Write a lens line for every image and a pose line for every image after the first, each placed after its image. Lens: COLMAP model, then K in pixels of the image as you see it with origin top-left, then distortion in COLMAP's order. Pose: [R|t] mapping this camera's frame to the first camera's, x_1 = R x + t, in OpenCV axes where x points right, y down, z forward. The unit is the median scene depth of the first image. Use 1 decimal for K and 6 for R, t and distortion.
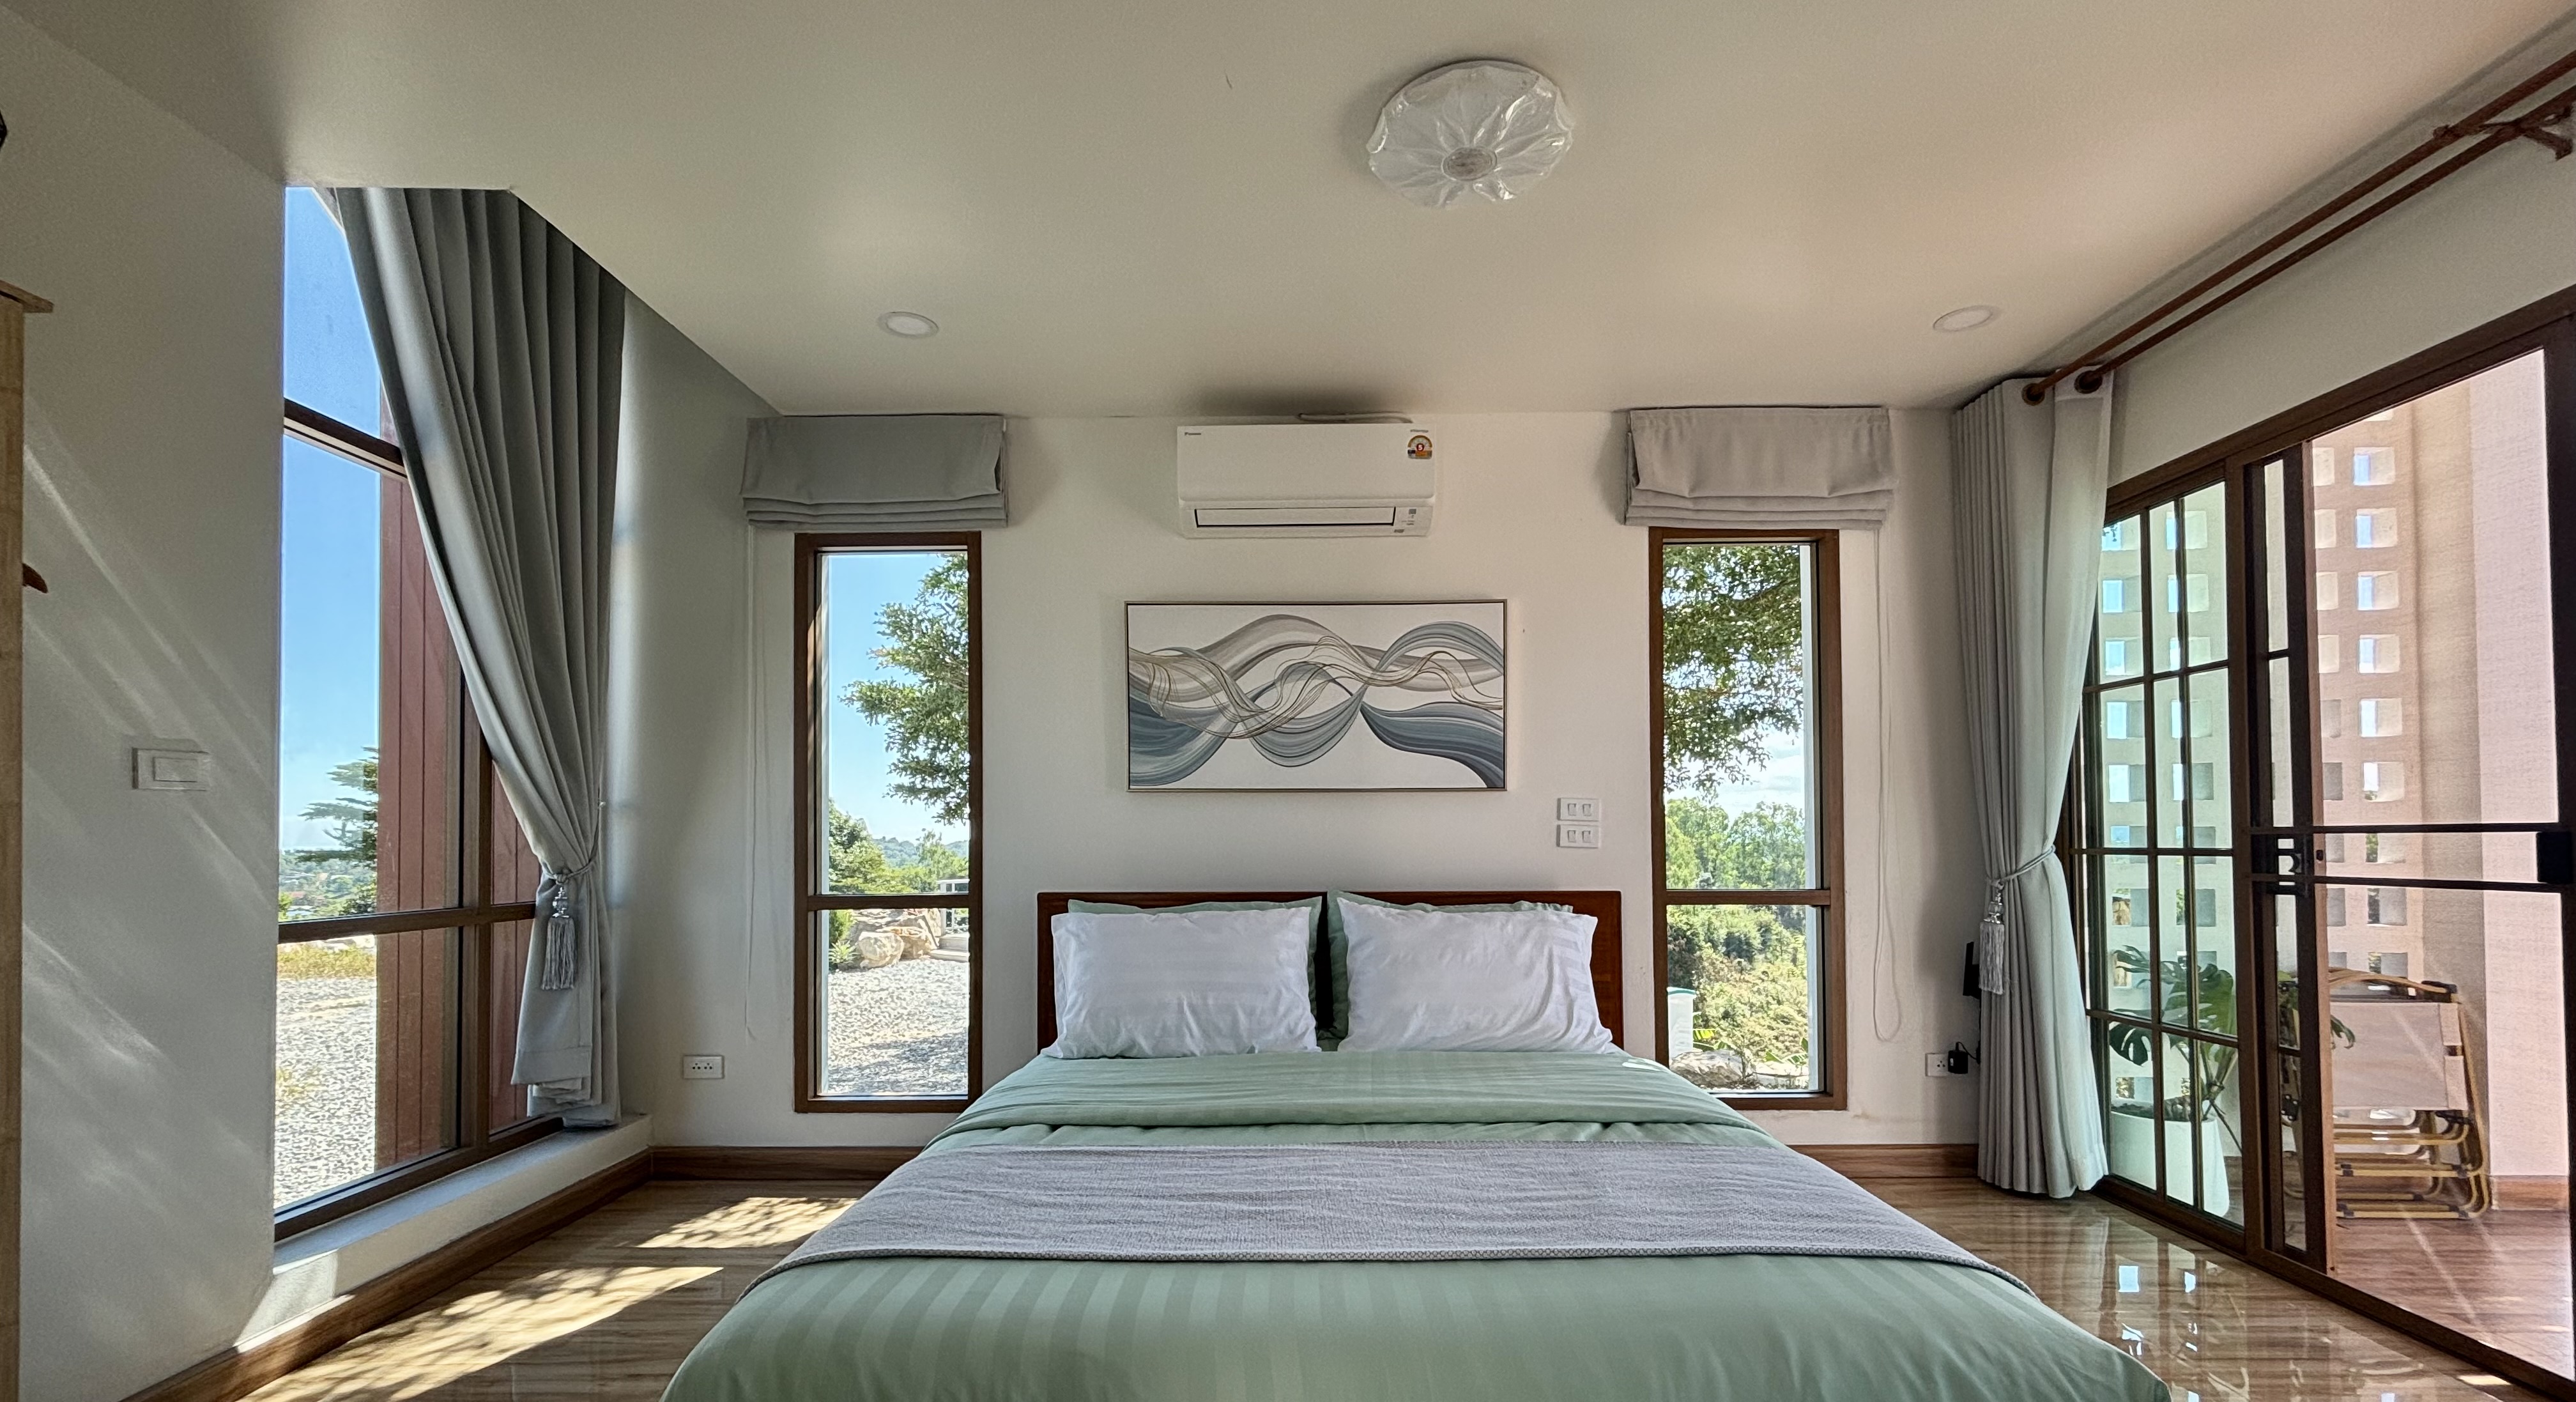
lens RADIAL K [[1030.7, 0, 1289.0], [0, 1030.7, 818.6], [0, 0, 1]] dist [0.018320, -0.000115]
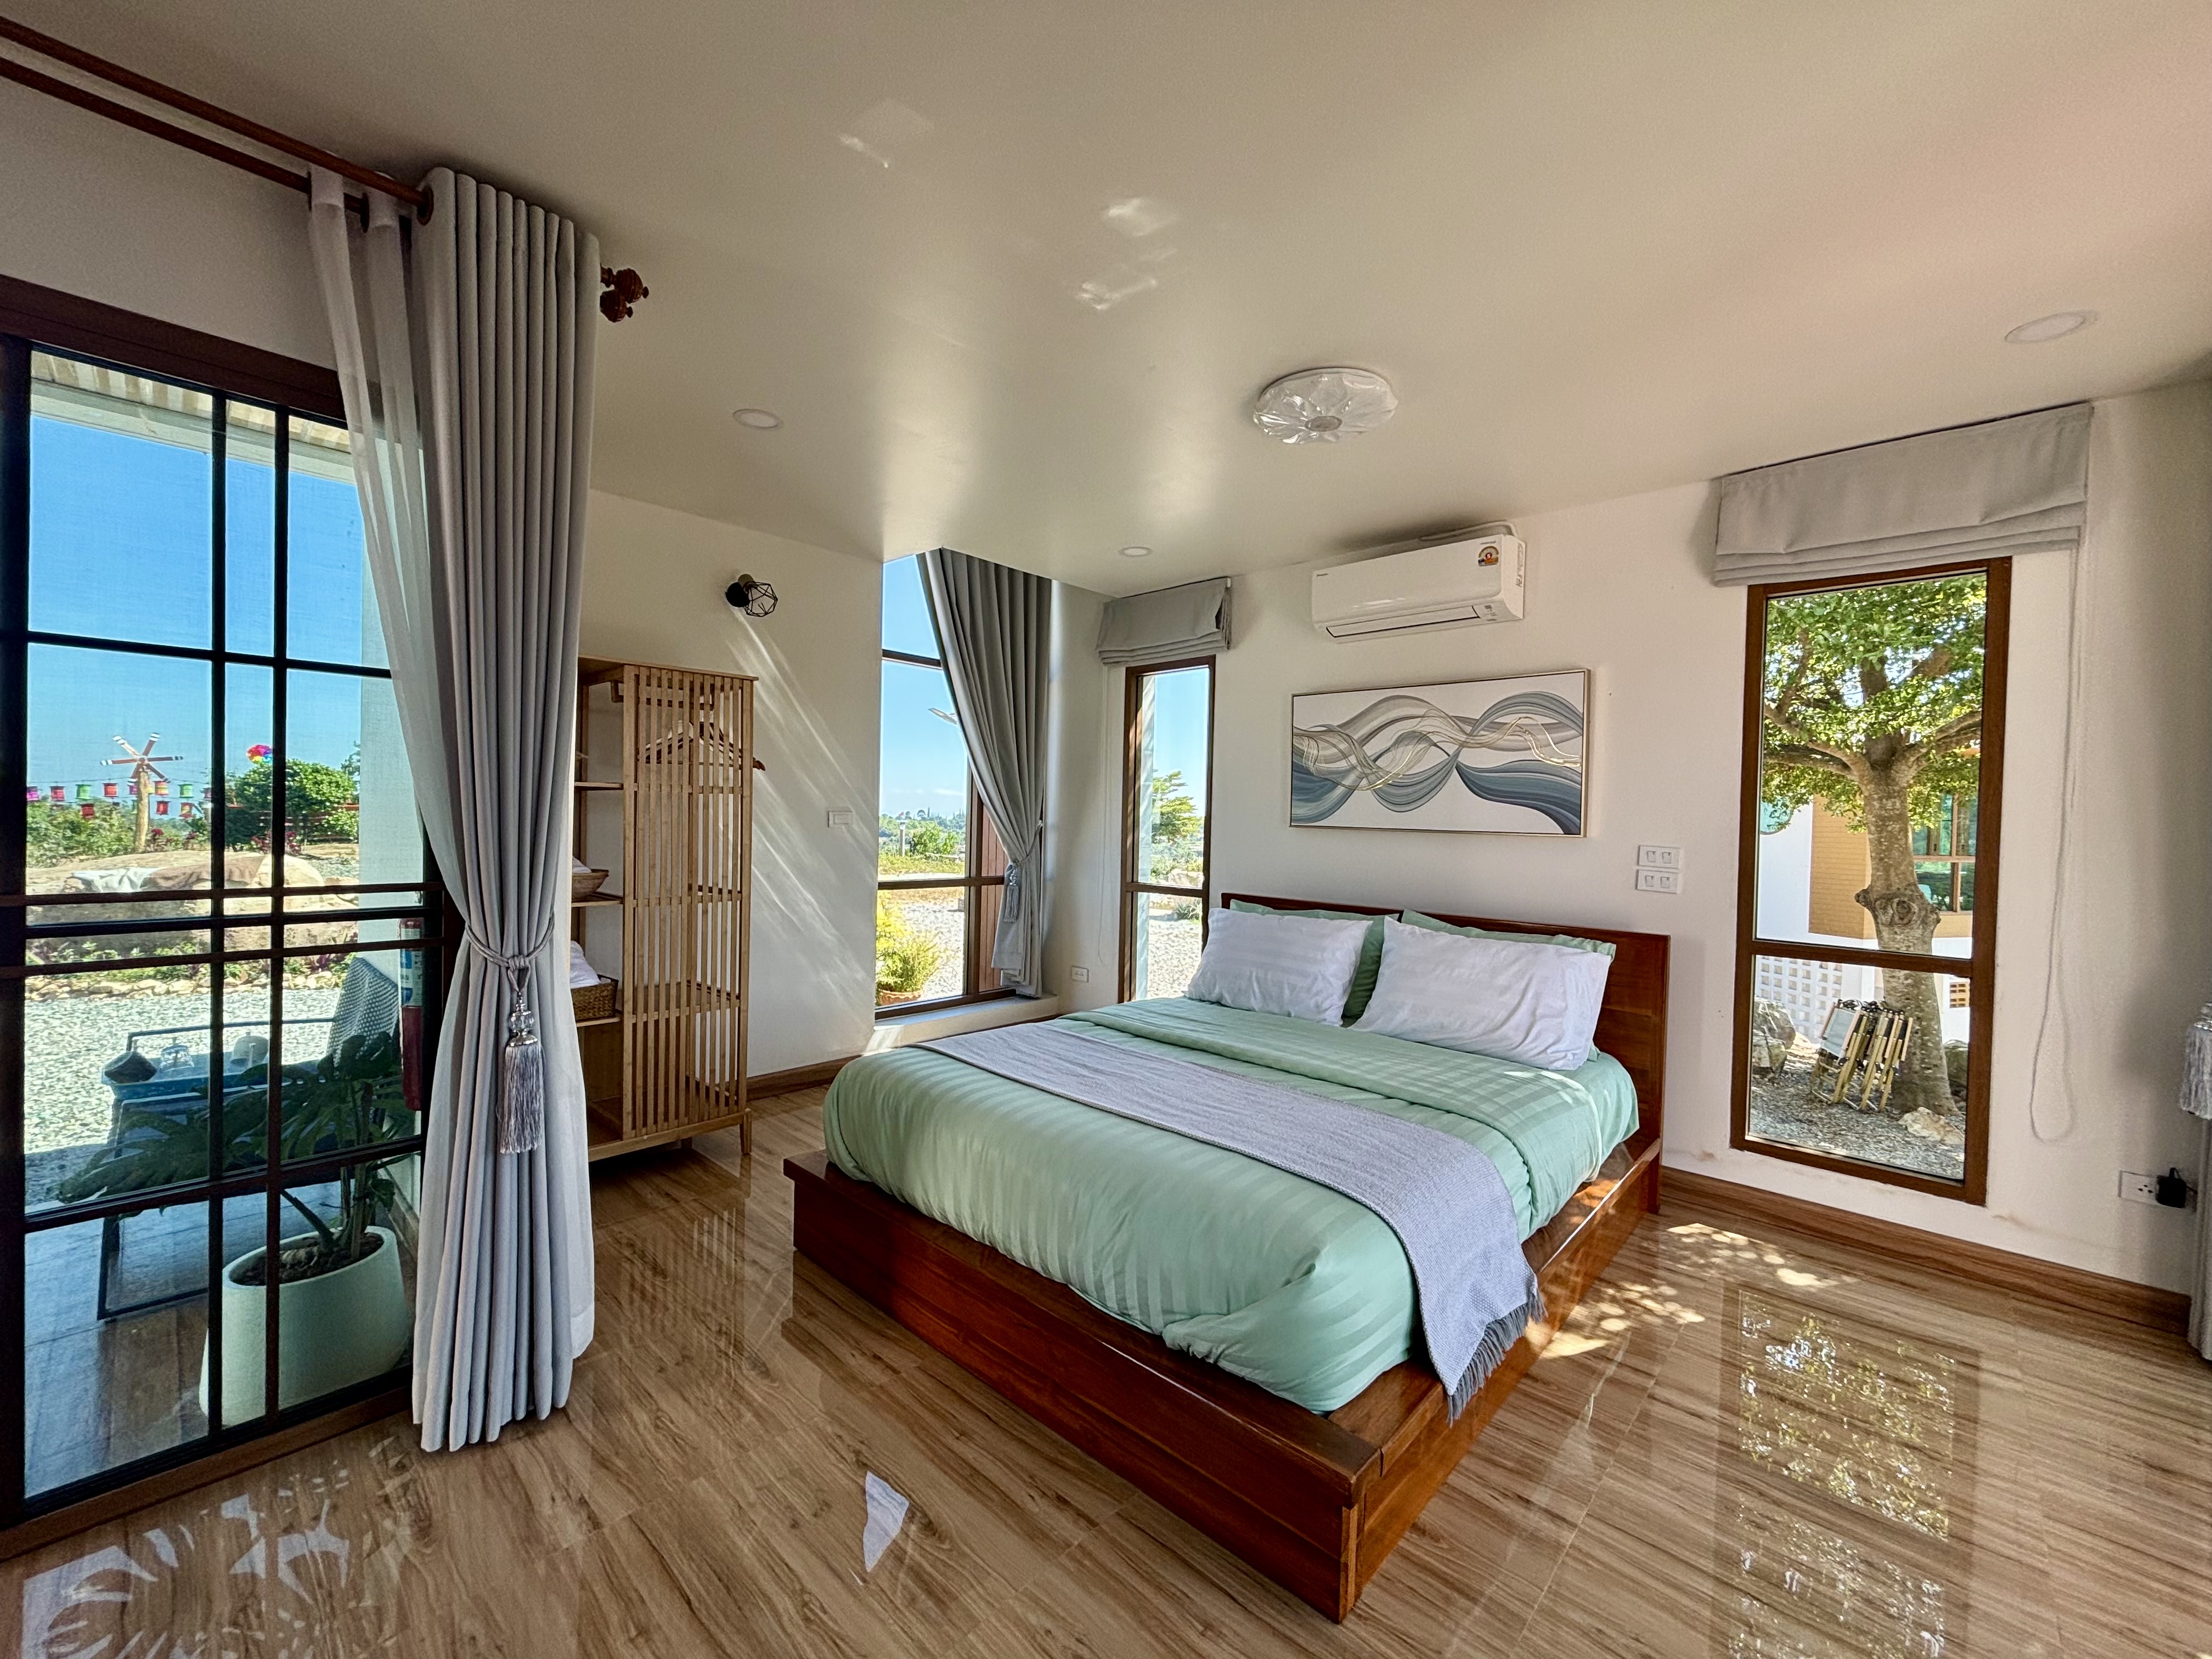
lens RADIAL K [[886.1, 0, 1096.2], [0, 886.1, 830.7], [0, 0, 1]] dist [-0.002696, -0.000108]
pose [[0.730951, 0.035055, -0.681529, 0.487898], [-0.017047, 0.999306, 0.033118, -0.057799], [0.682217, -0.012590, 0.731041, -0.082238]]
